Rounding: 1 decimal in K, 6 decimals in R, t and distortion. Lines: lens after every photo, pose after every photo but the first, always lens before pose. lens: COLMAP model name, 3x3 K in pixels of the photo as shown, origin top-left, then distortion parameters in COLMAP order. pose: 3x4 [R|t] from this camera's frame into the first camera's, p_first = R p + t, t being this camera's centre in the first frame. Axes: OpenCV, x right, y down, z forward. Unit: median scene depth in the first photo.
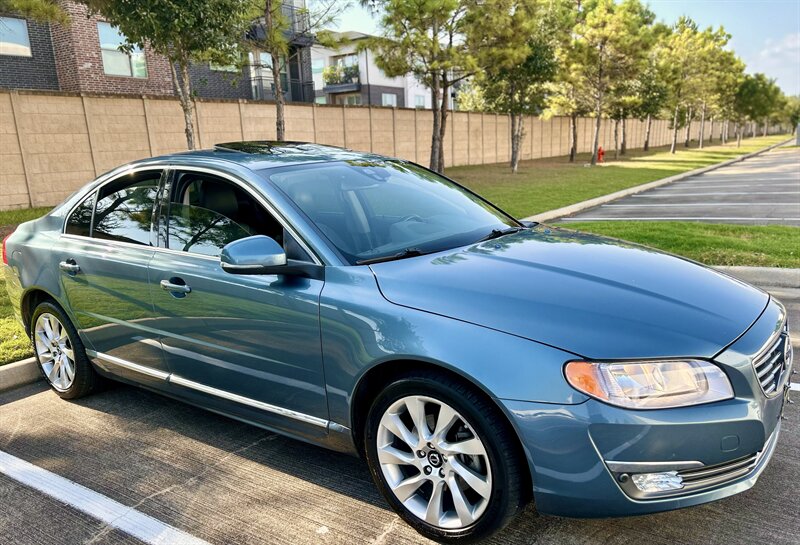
lens RADIAL K [[596.4, 0, 398.5], [0, 596.4, 294.8], [0, 0, 1]] dist [0.035156, -0.031135]
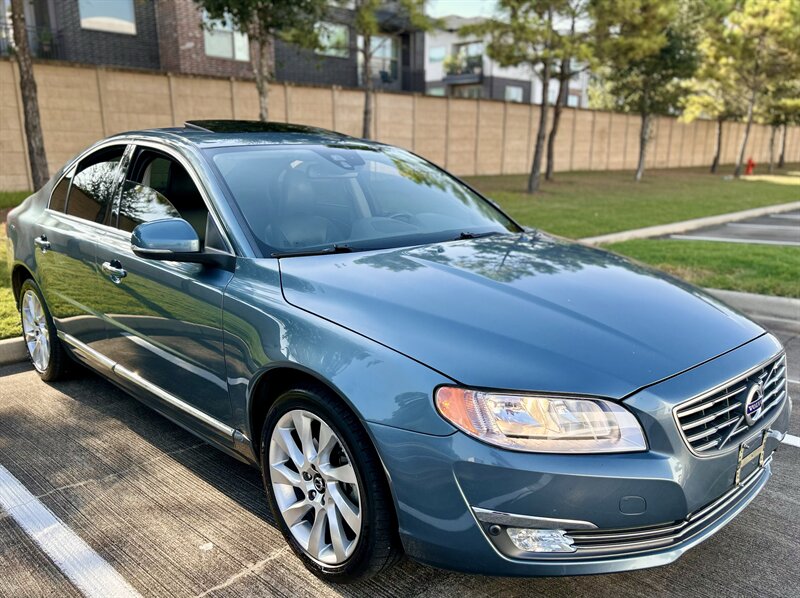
lens RADIAL K [[654.6, 0, 405.8], [0, 654.6, 318.2], [0, 0, 1]] dist [0.012508, 0.001811]
pose [[0.986585, 0.086289, -0.138581, 0.246751], [-0.083718, 0.996194, 0.024283, -0.001525], [0.140149, -0.012356, 0.990053, 0.054452]]
